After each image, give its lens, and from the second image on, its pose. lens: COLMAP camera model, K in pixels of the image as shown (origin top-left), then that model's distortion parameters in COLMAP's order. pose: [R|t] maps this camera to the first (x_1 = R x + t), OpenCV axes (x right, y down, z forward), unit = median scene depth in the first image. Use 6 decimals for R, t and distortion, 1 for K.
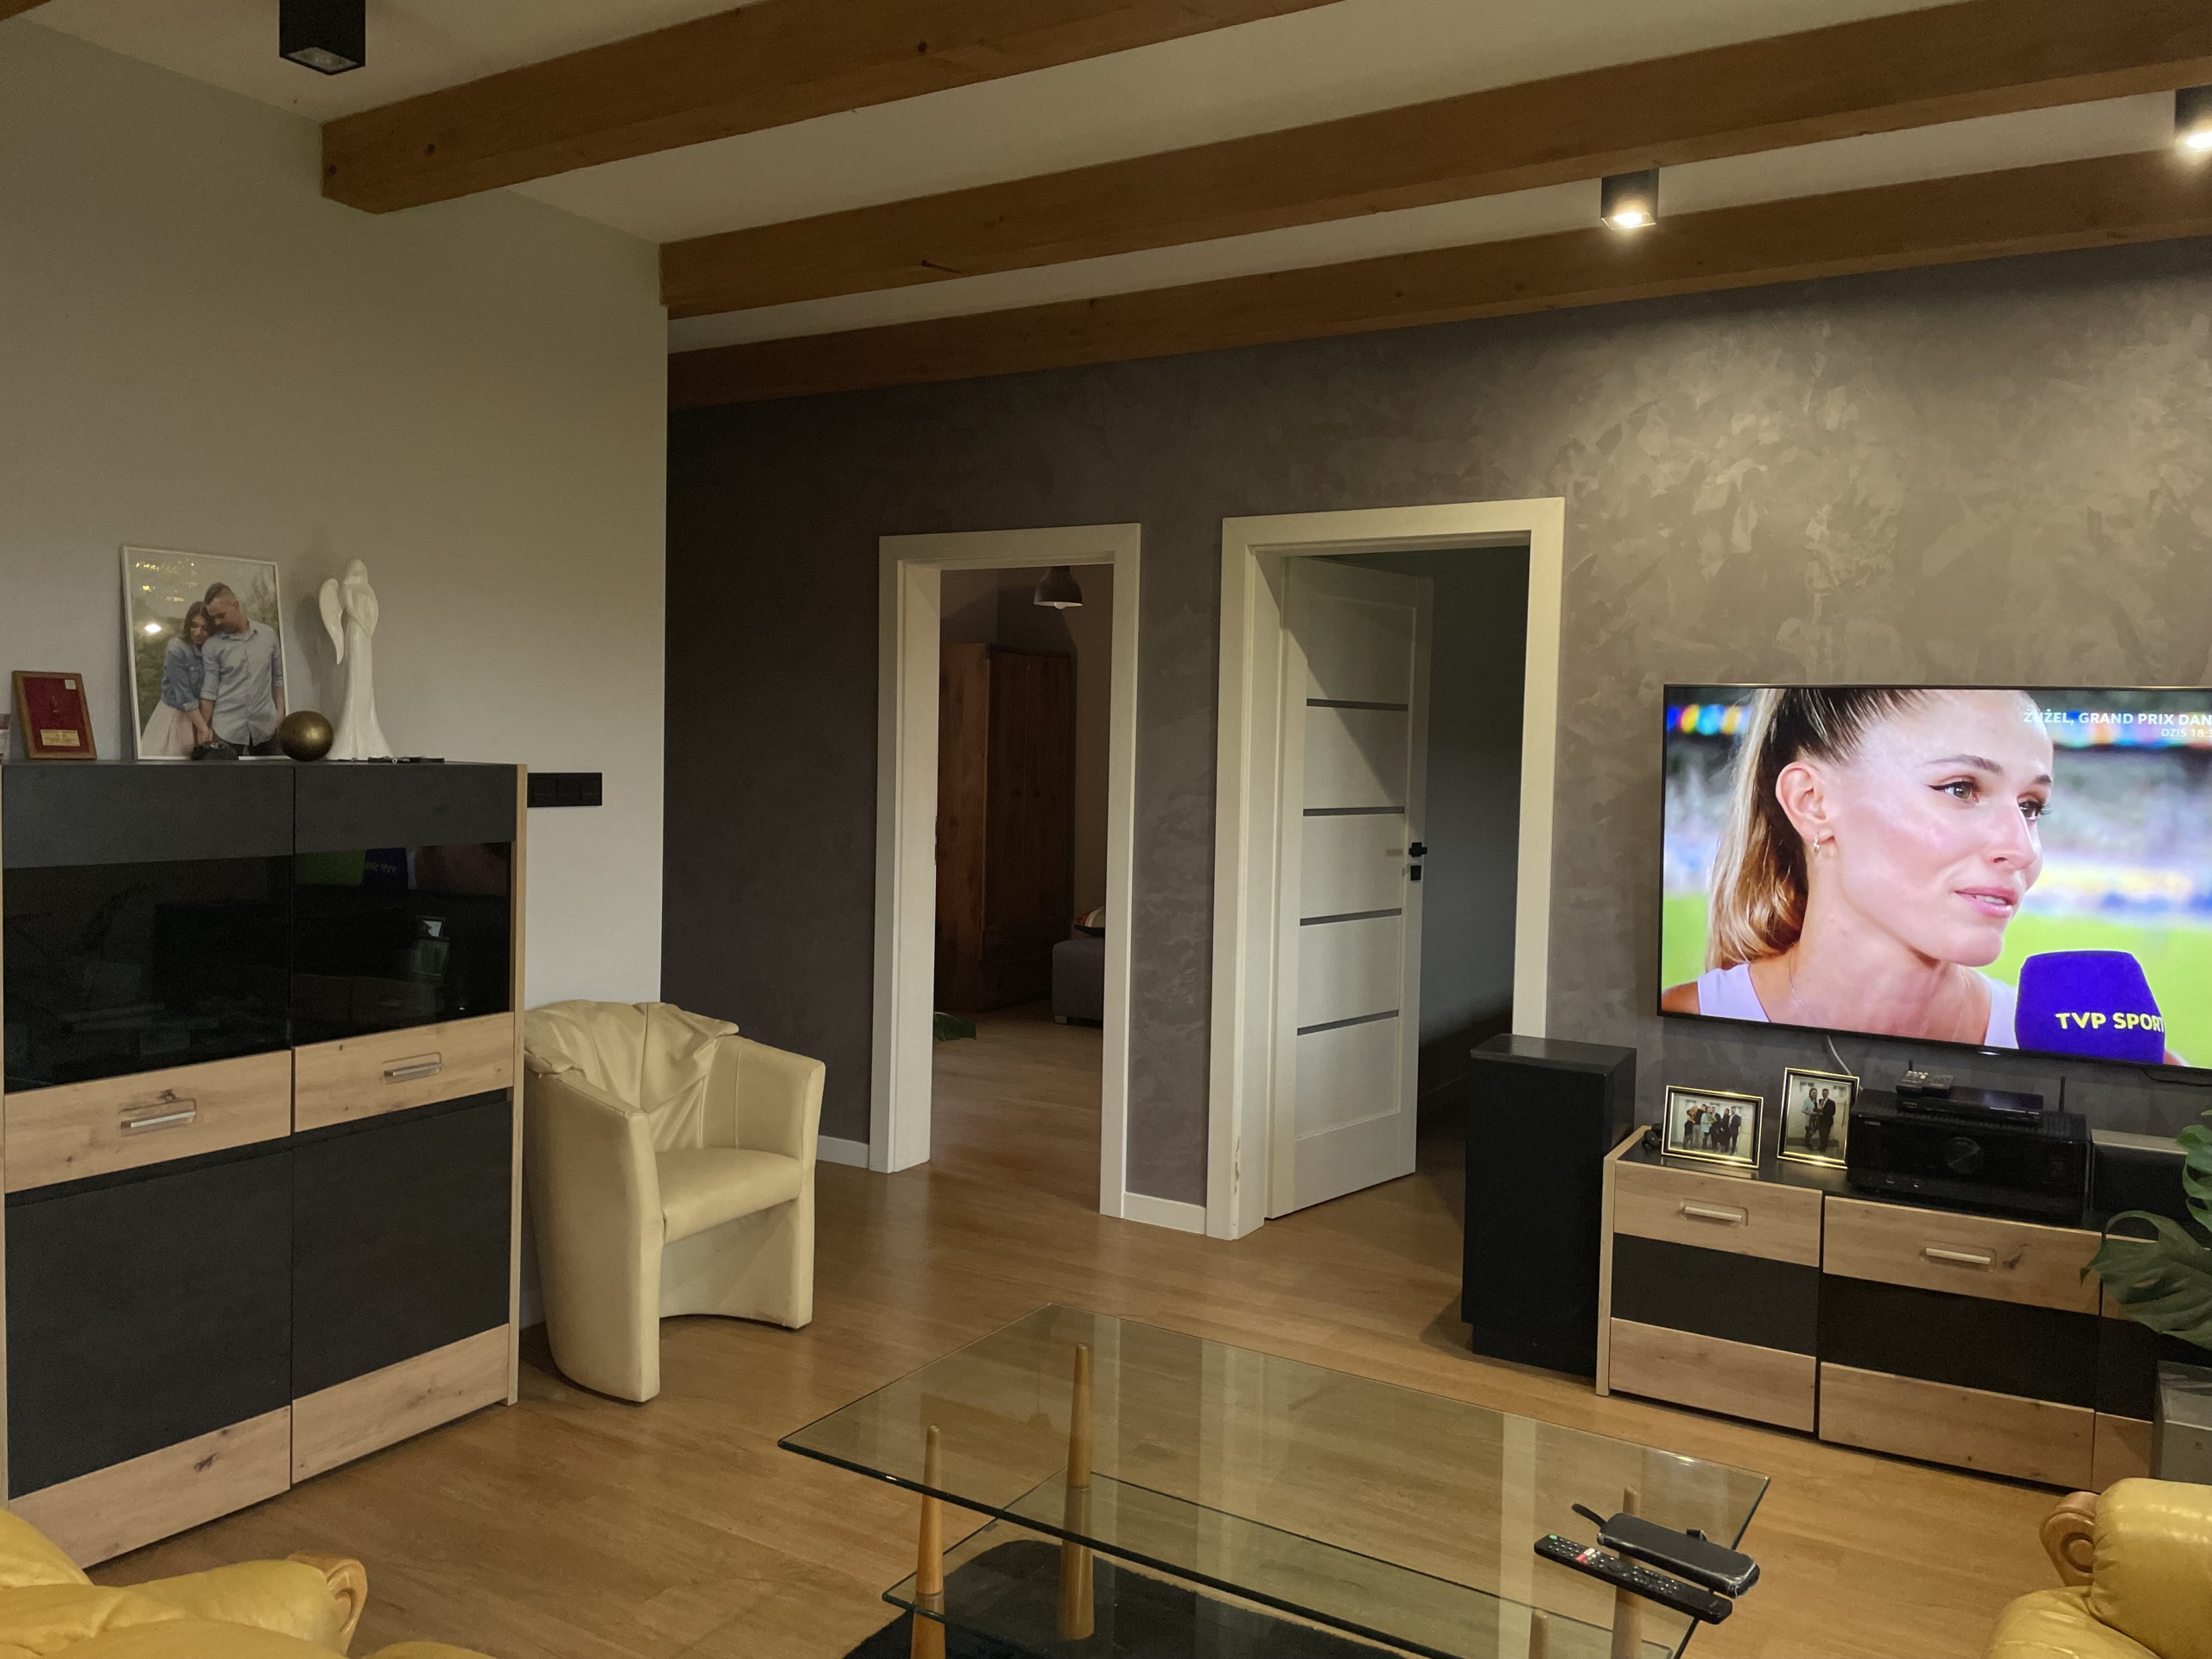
lens RADIAL K [[1695.4, 0, 1103.4], [0, 1695.4, 829.1], [0, 0, 1]] dist [0.048818, 0.000166]
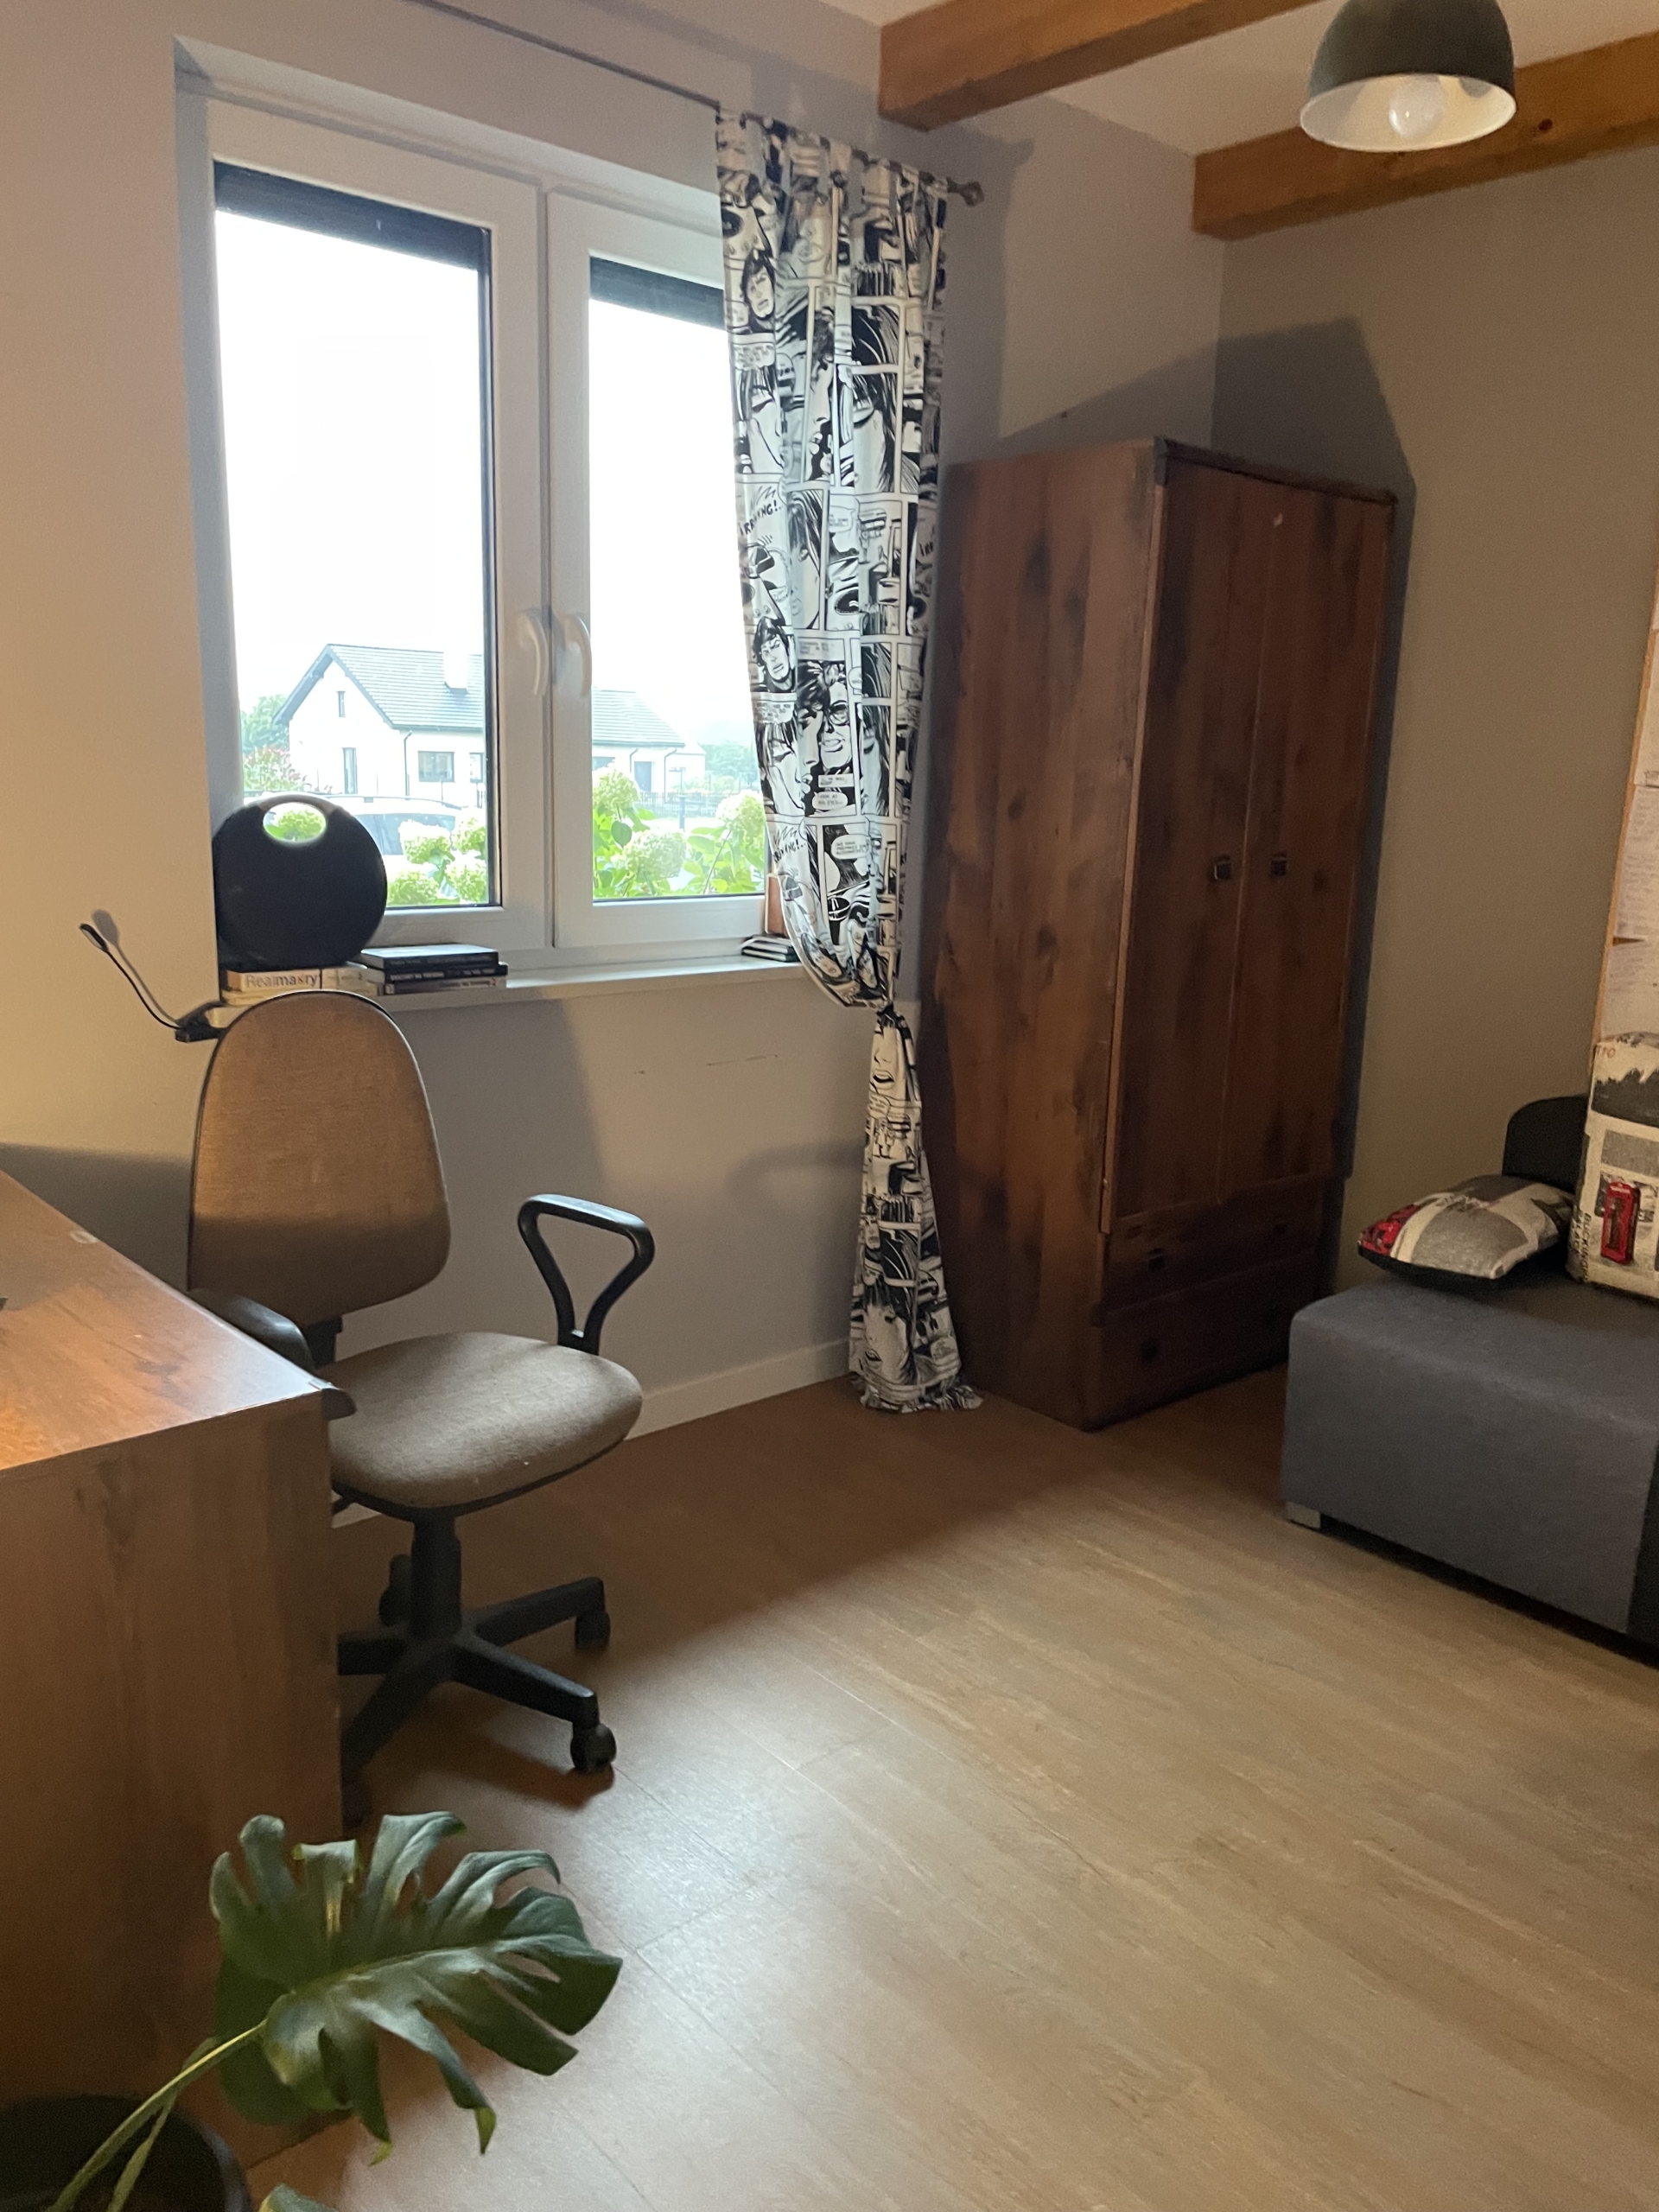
lens RADIAL K [[1695.4, 0, 821.1], [0, 1695.4, 1103.2], [0, 0, 1]] dist [0.048818, 0.000166]
pose [[0.954900, 0.070092, -0.288537, -0.023704], [-0.025388, 0.987454, 0.155855, -0.026816], [0.295841, -0.141501, 0.944699, 0.620271]]
